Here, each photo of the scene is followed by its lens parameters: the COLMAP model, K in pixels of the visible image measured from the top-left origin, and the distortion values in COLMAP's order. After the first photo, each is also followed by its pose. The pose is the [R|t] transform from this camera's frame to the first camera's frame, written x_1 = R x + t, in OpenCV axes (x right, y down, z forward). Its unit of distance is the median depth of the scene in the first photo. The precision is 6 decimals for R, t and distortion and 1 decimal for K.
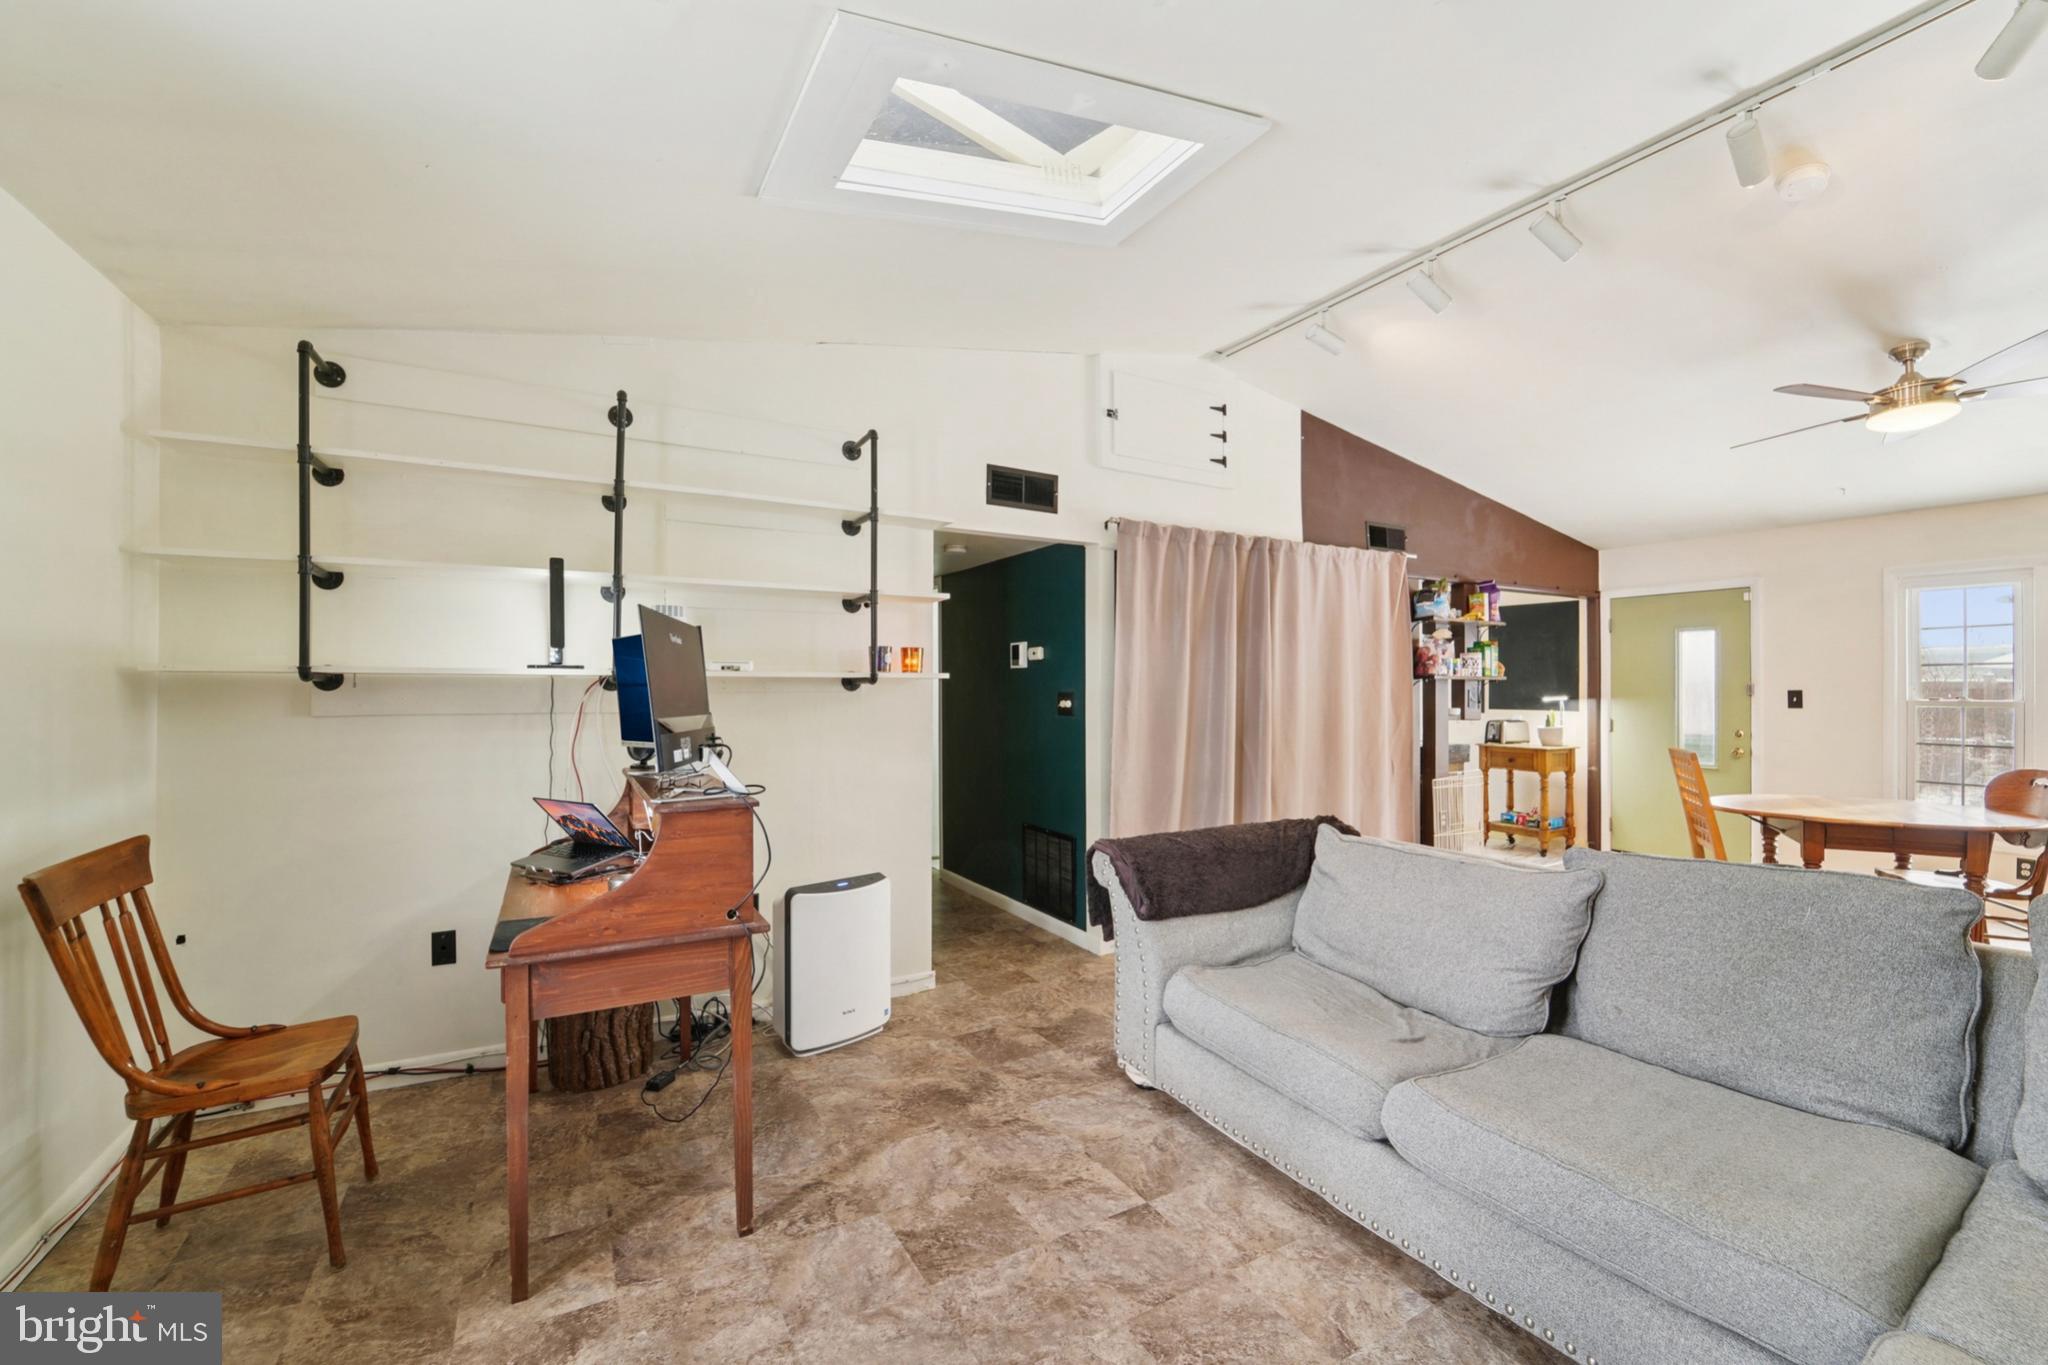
lens RADIAL K [[859.3, 0, 1024.0], [0, 859.3, 682.5], [0, 0, 1]] dist [-0.016751, 0.000031]
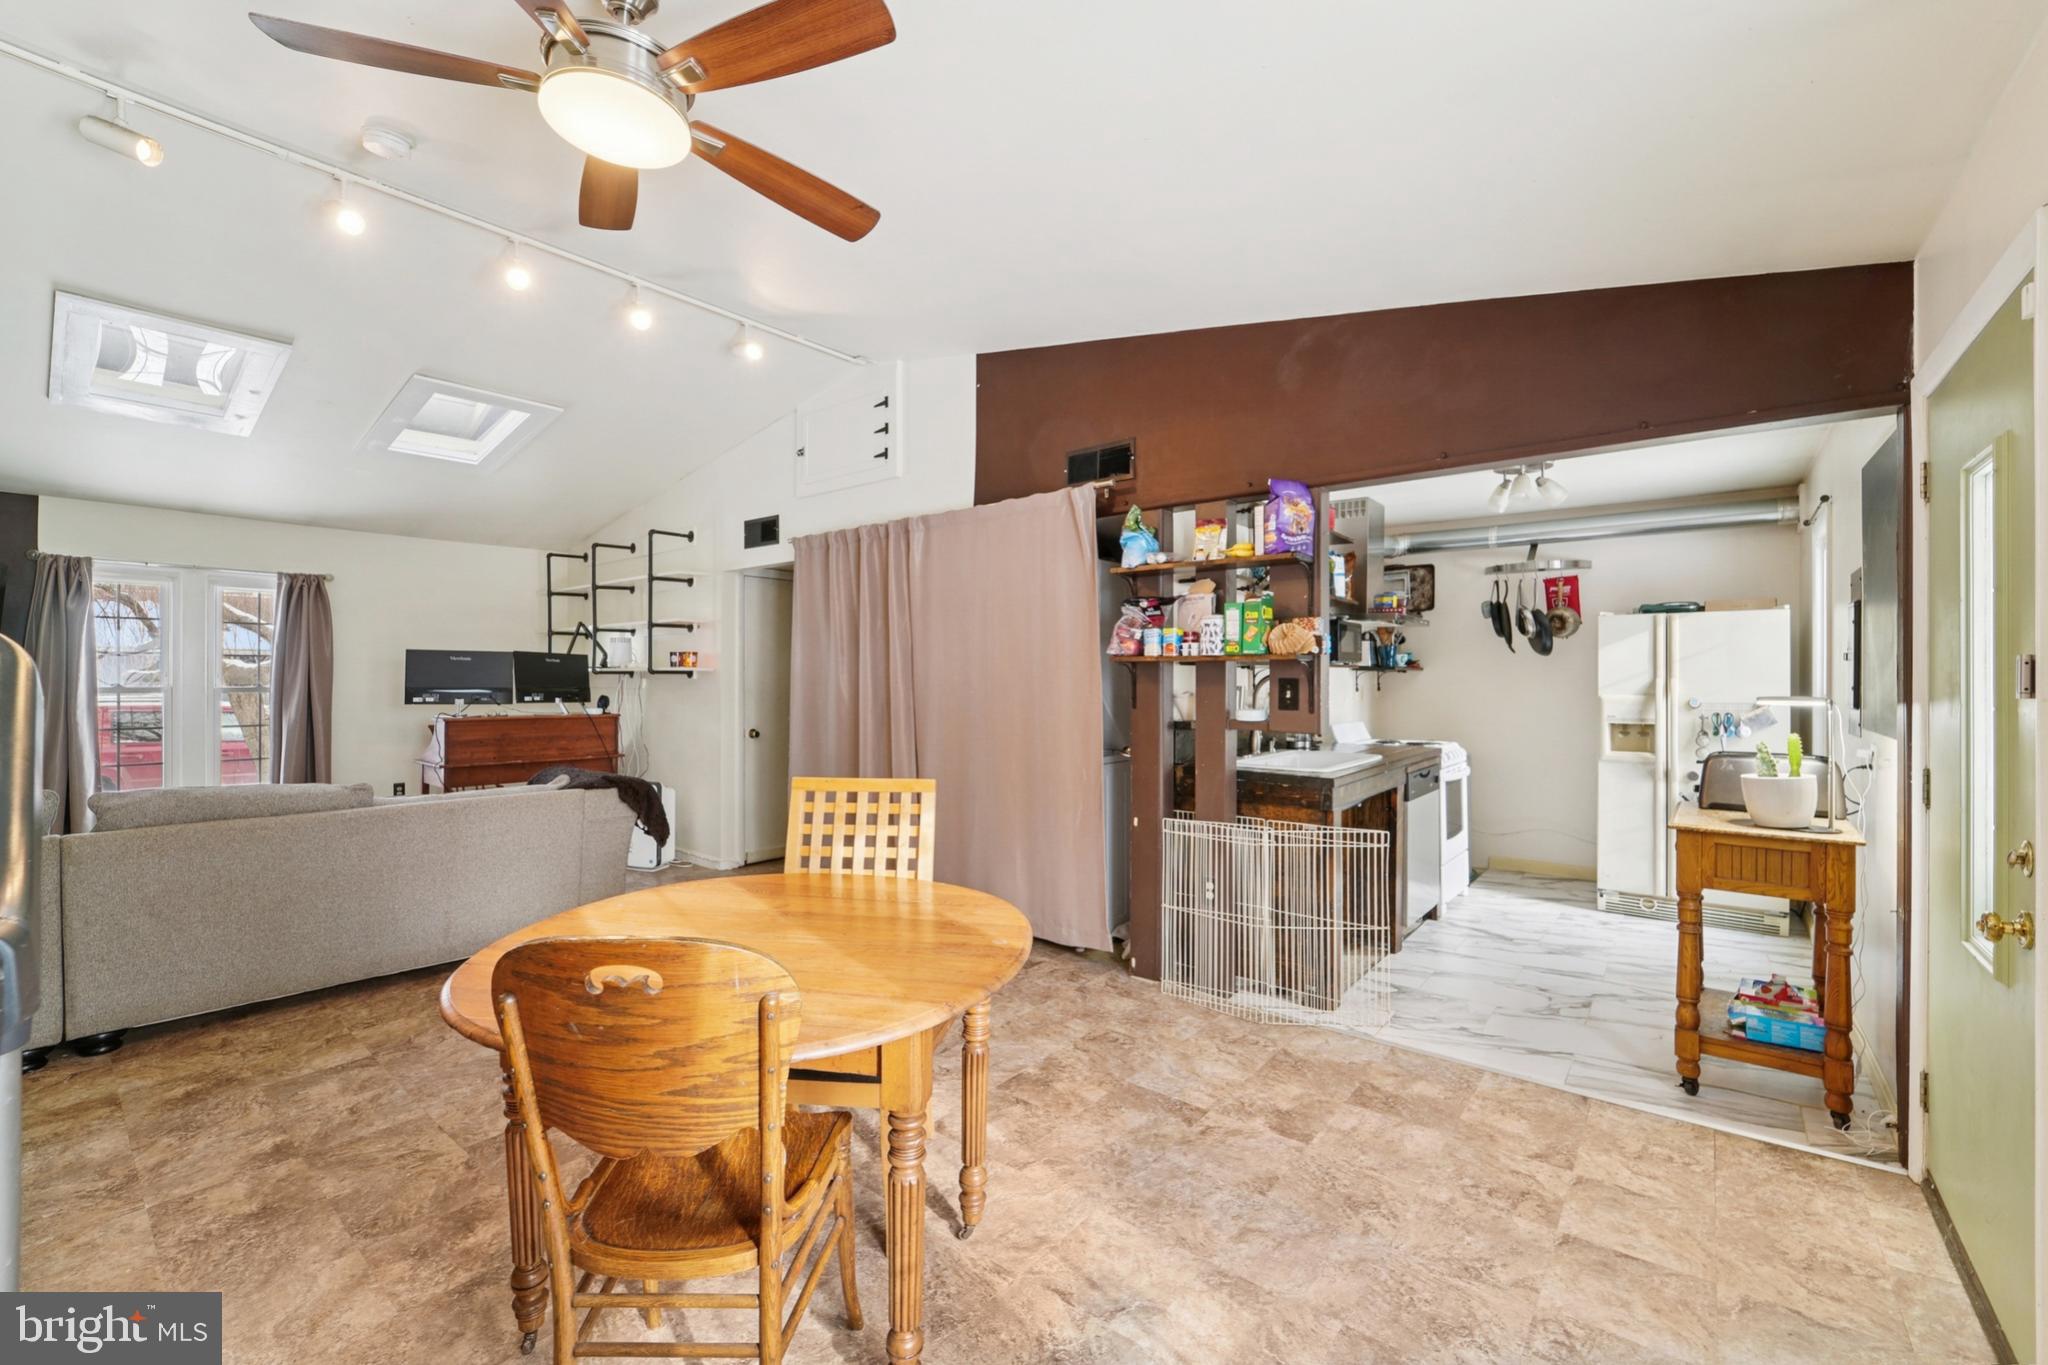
lens RADIAL K [[831.9, 0, 1022.3], [0, 831.9, 674.4], [0, 0, 1]] dist [-0.021383, 0.000036]
pose [[0.351678, -0.005959, -0.936102, 1.214739], [0.006137, 0.999973, -0.004060, 0.009652], [0.936101, -0.004317, 0.351705, 0.807413]]
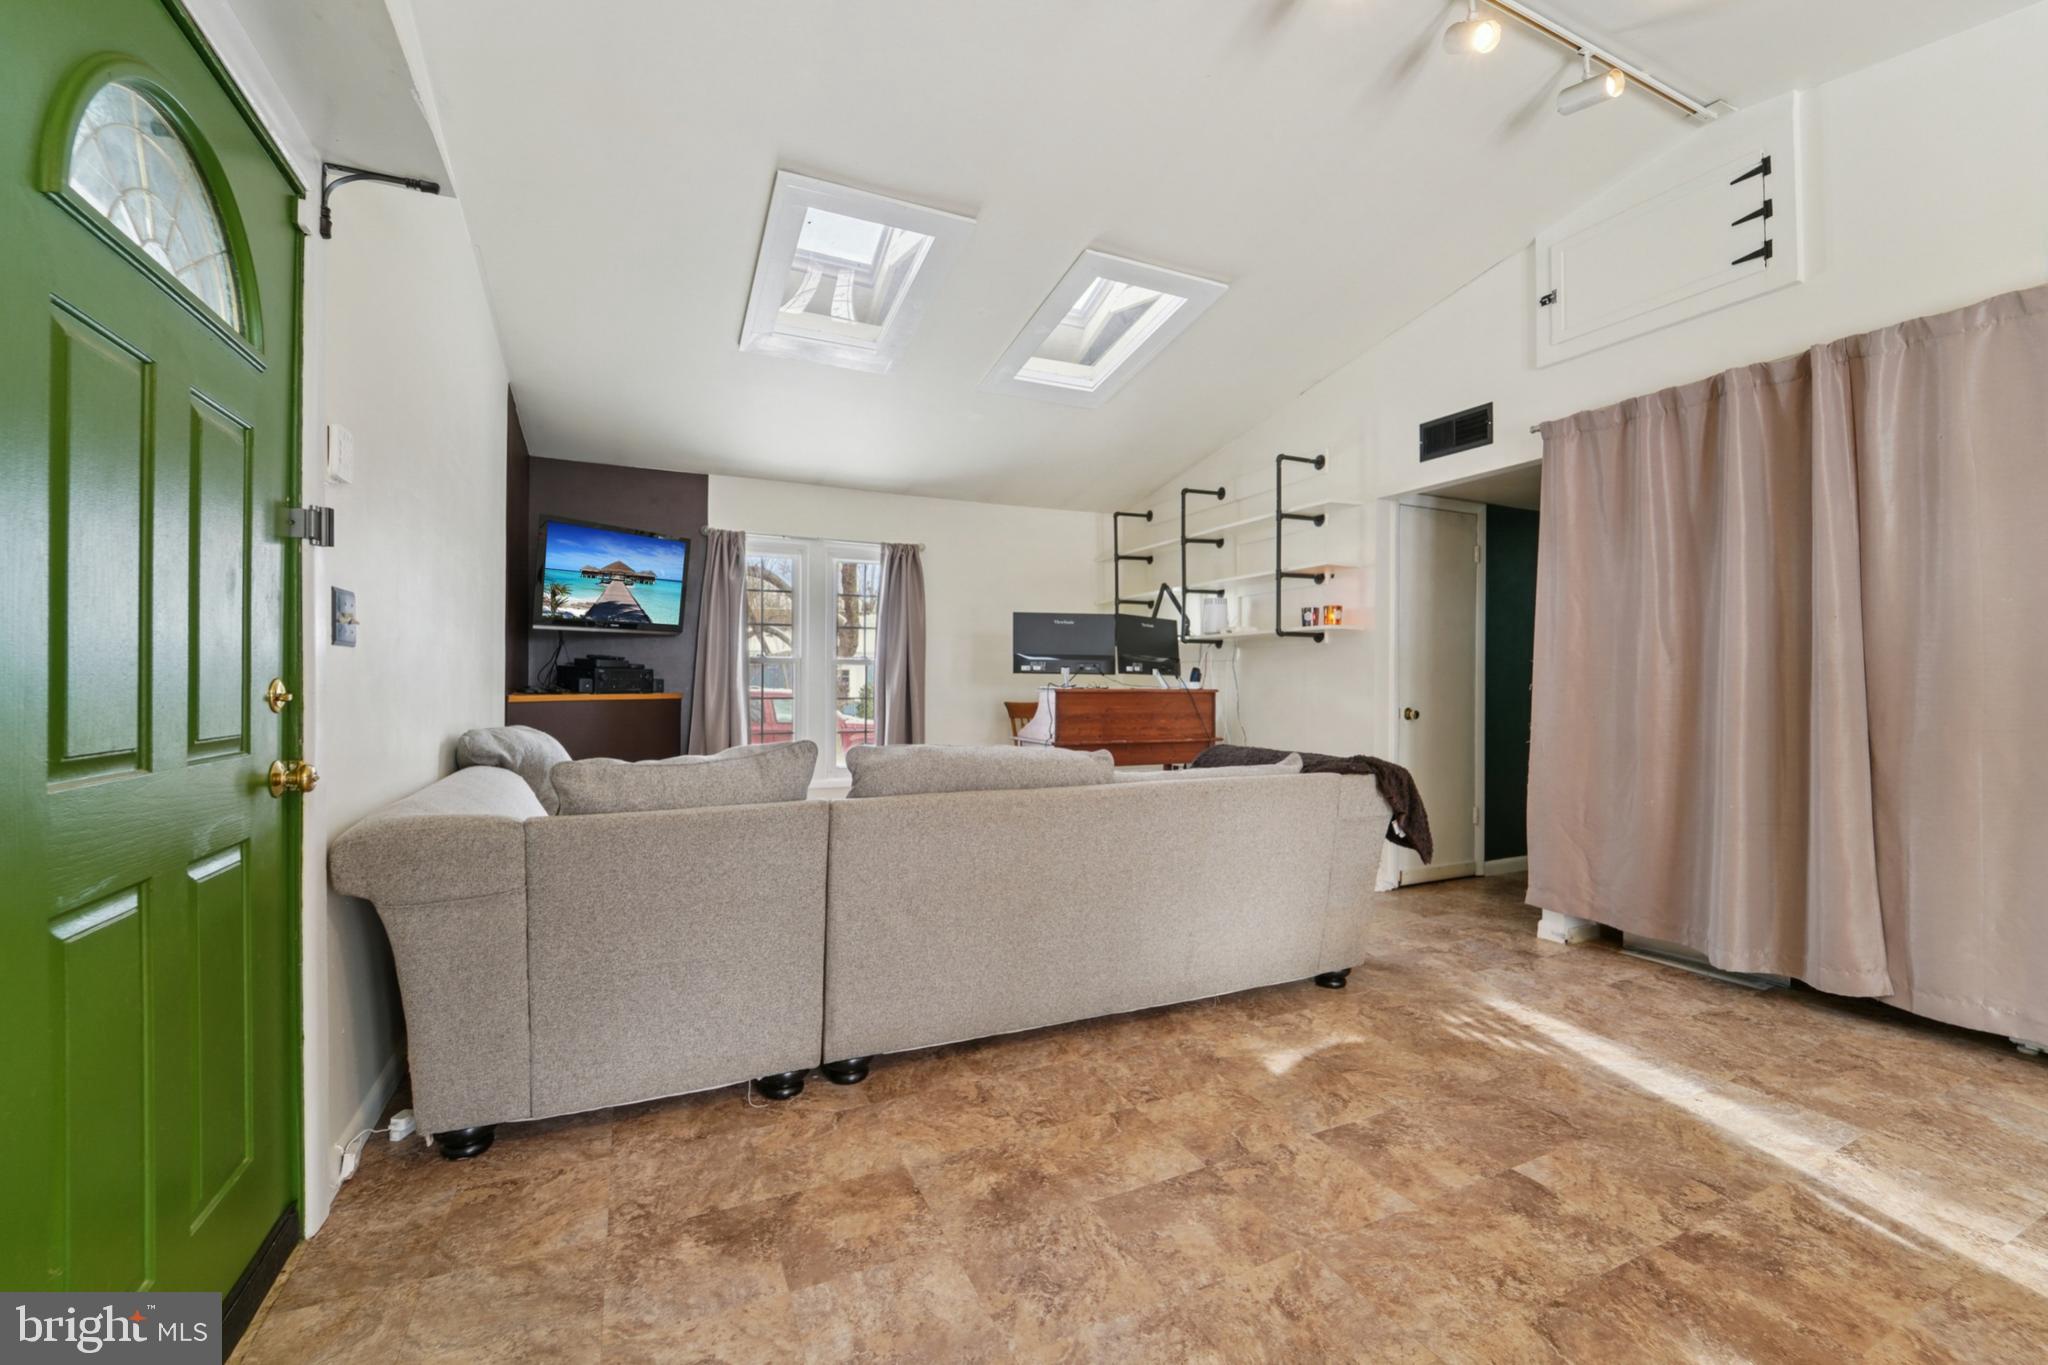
lens RADIAL K [[833.6, 0, 1029.0], [0, 833.6, 682.9], [0, 0, 1]] dist [-0.031691, 0.005297]
pose [[-0.094031, -0.001495, -0.995568, 0.873859], [0.006350, 0.999978, -0.002101, 0.056280], [0.995549, -0.006520, -0.094019, 0.520162]]
